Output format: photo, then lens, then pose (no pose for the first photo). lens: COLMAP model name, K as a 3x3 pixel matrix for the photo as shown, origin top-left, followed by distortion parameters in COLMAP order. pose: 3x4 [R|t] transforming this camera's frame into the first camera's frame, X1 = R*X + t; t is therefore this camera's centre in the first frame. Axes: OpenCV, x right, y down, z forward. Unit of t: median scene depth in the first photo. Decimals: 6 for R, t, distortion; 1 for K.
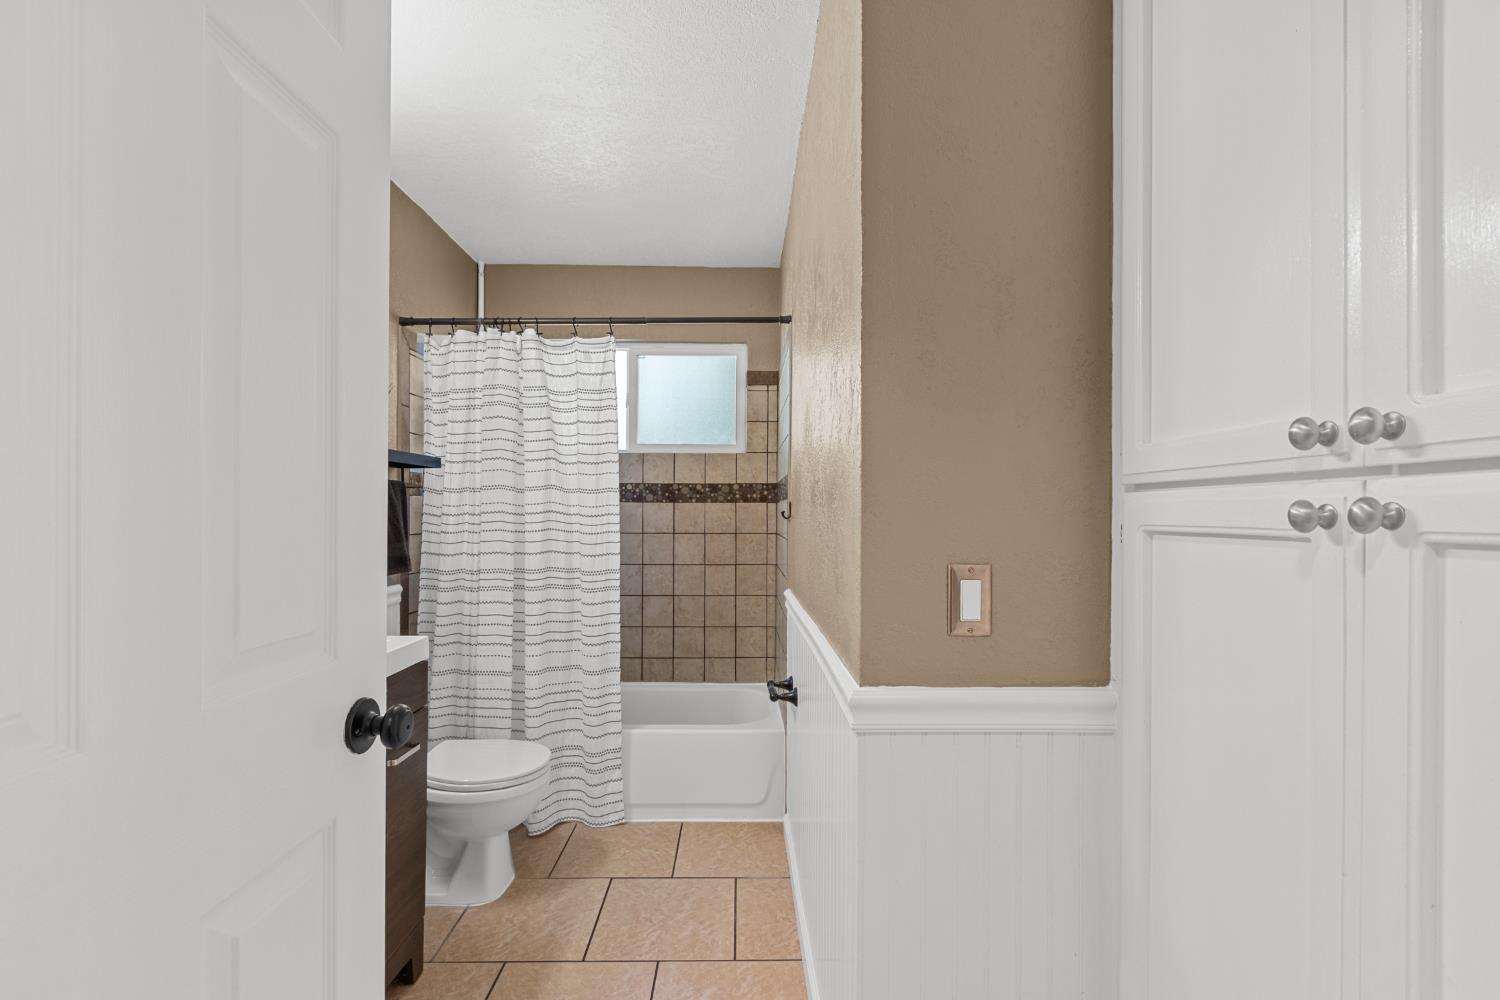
lens RADIAL K [[666.3, 0, 746.6], [0, 666.3, 507.2], [0, 0, 1]] dist [0.002101, -0.000401]
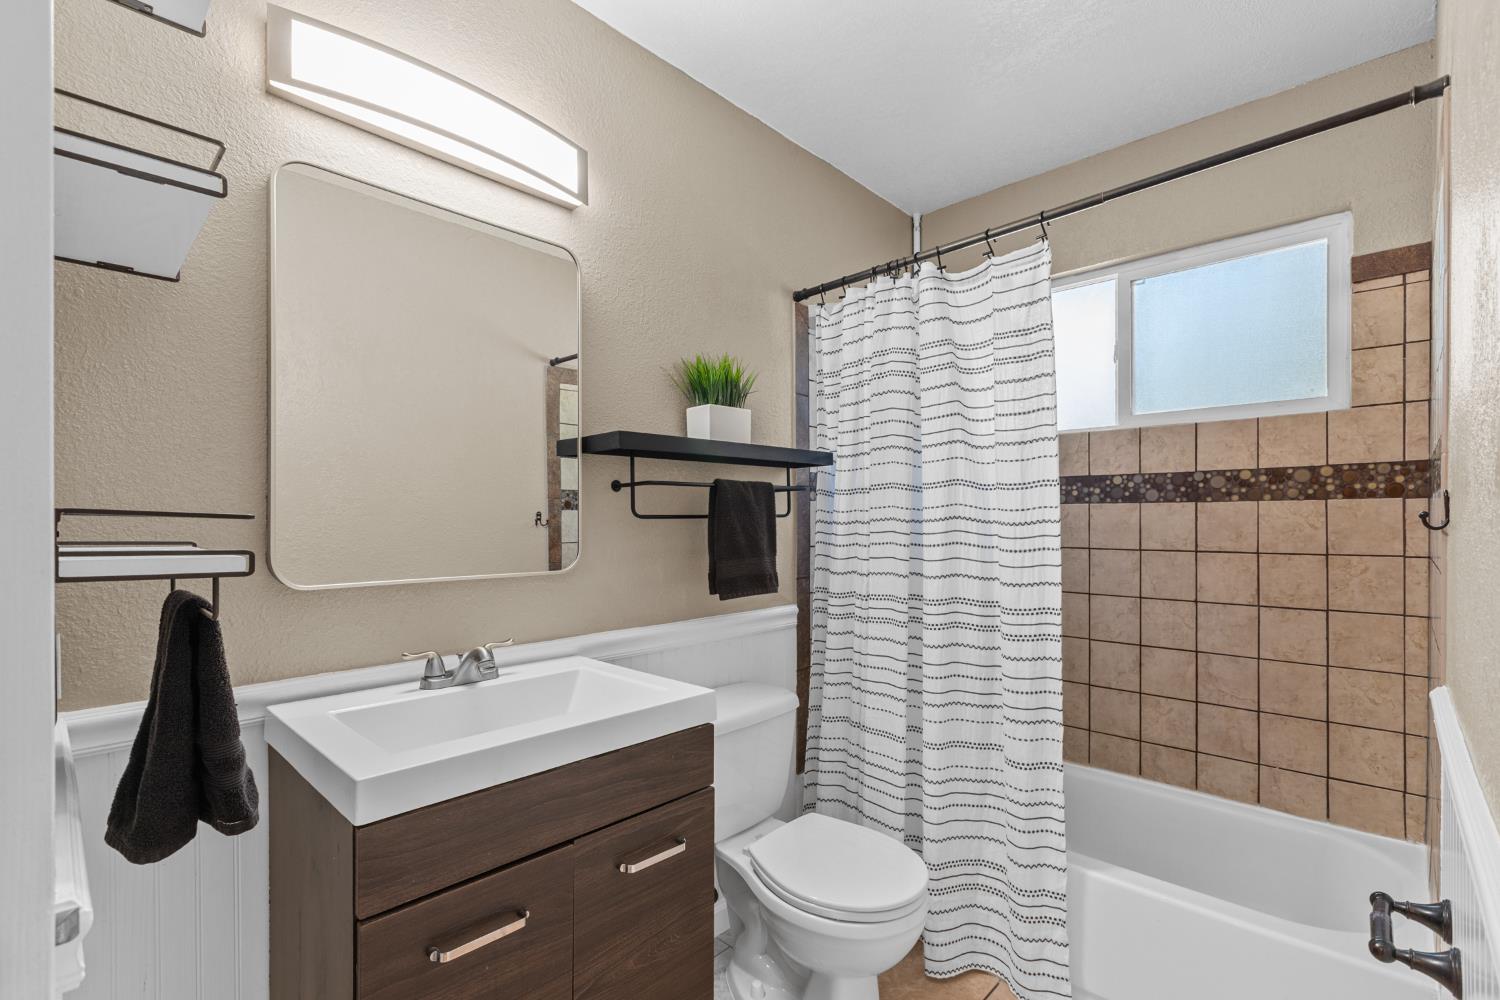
lens RADIAL K [[666.3, 0, 768.1], [0, 666.3, 519.0], [0, 0, 1]] dist [0.002101, -0.000401]
pose [[0.717415, -0.007104, -0.696610, 0.049232], [0.011253, 0.999936, 0.001391, 0.004689], [0.696555, -0.008837, 0.717449, 0.359478]]
